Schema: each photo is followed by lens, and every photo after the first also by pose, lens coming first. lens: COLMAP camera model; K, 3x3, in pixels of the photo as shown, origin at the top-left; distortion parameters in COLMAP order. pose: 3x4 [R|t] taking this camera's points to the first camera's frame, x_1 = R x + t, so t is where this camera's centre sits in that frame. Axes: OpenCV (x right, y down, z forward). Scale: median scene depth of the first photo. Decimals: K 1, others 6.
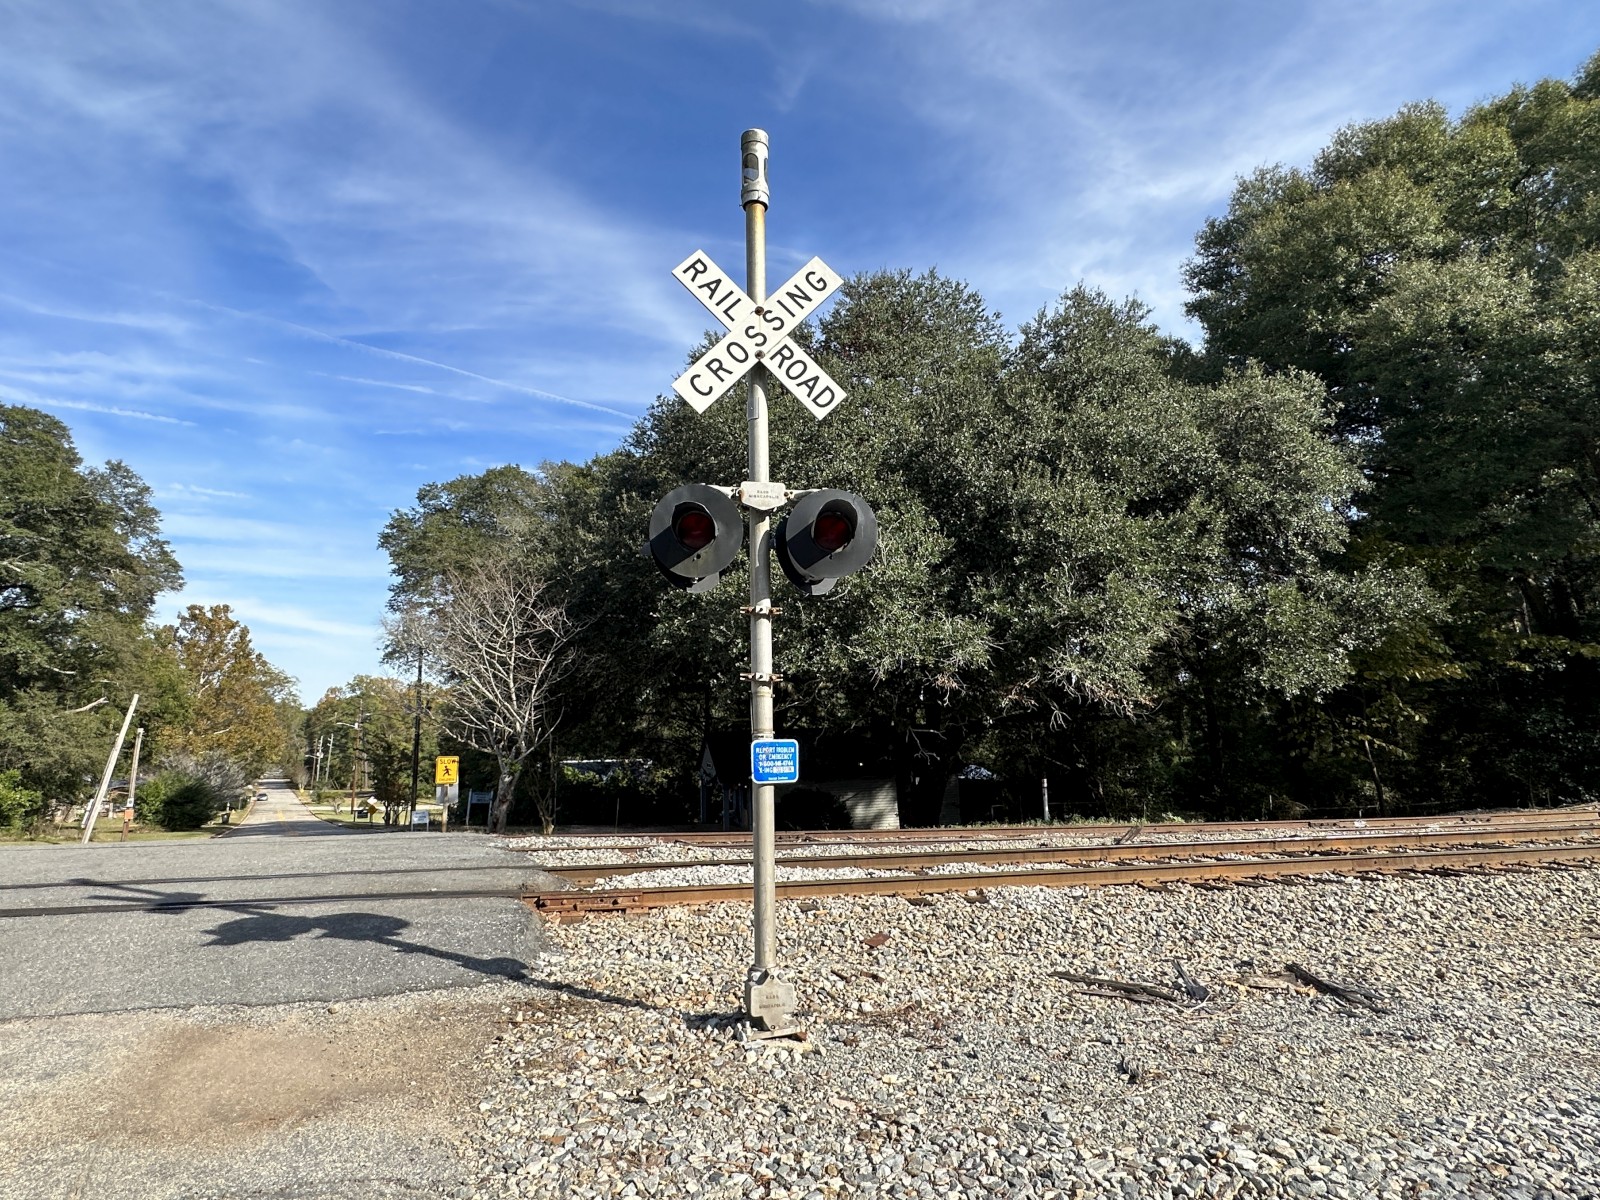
lens RADIAL K [[868.6, 0, 805.1], [0, 868.6, 602.0], [0, 0, 1]] dist [-0.004902, 0.001616]
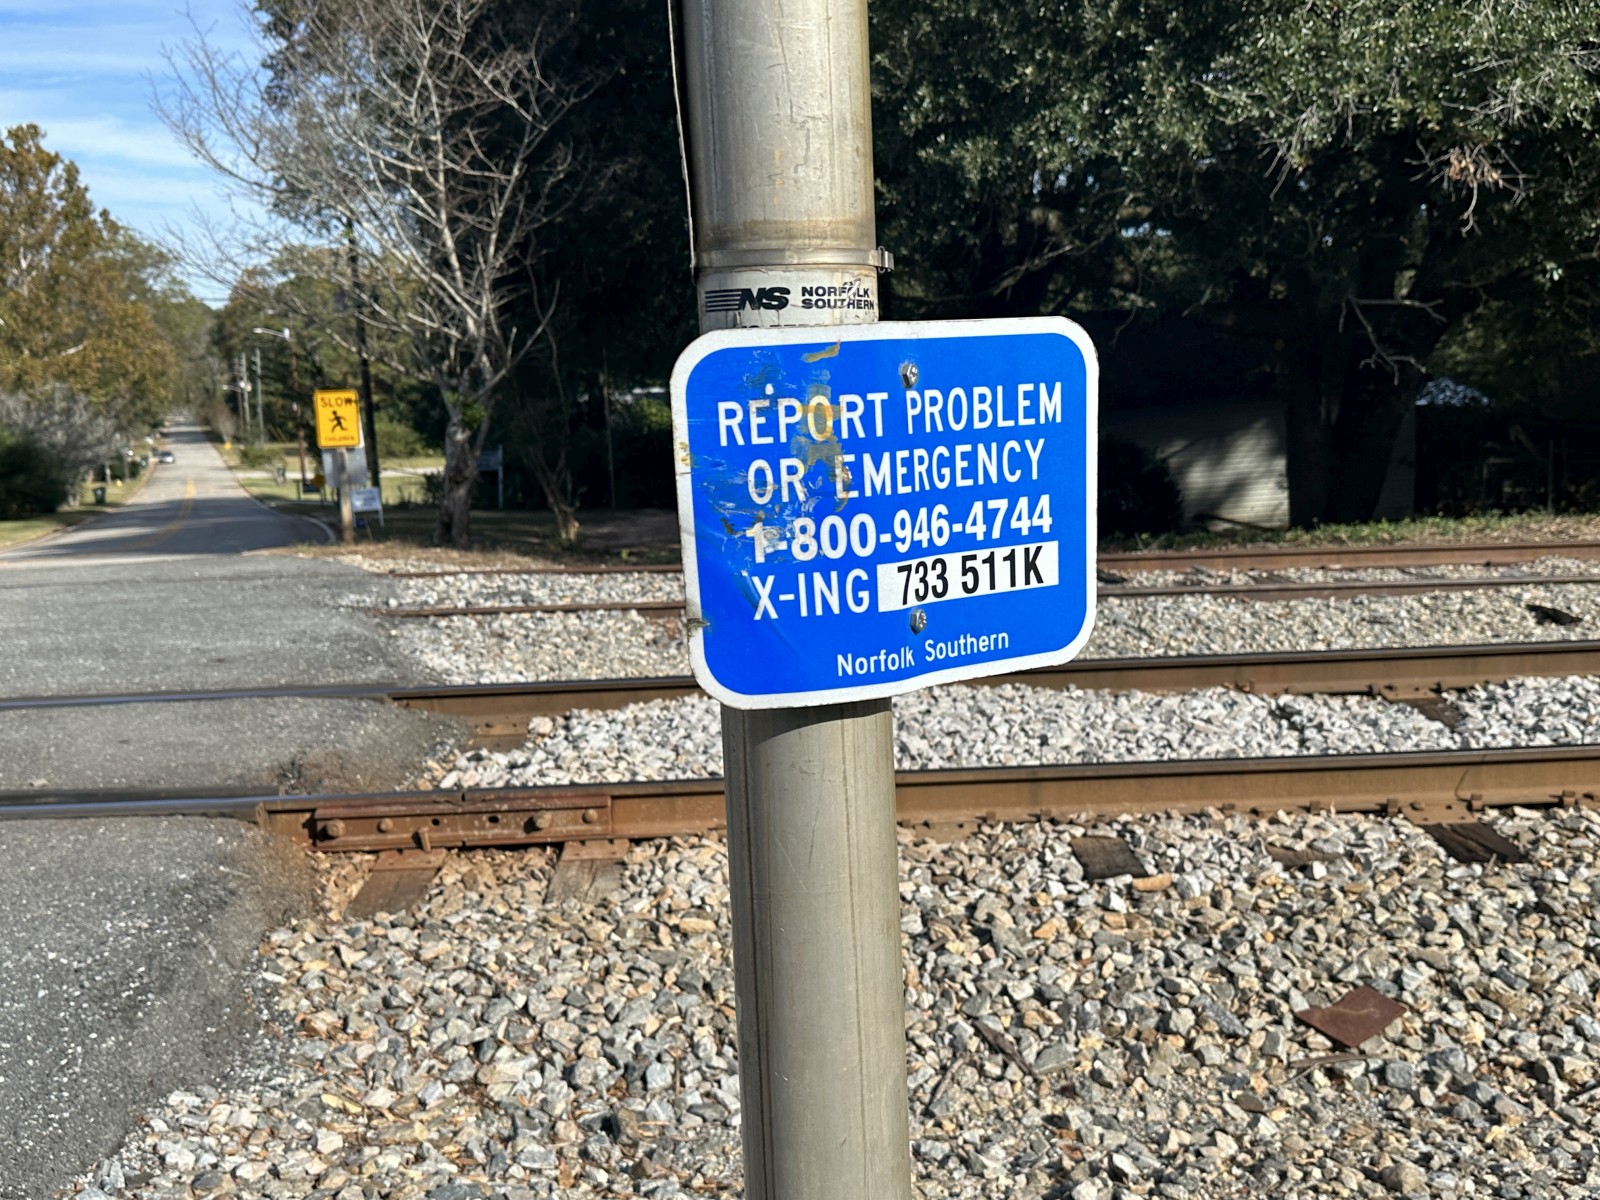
lens RADIAL K [[1567.6, 0, 786.3], [0, 1567.6, 605.0], [0, 0, 1]] dist [0.032305, 0.000000]
pose [[0.982661, 0.002360, -0.185396, -0.003160], [0.056779, 0.948050, 0.313013, 0.039696], [0.176504, -0.318112, 0.931478, 0.245017]]
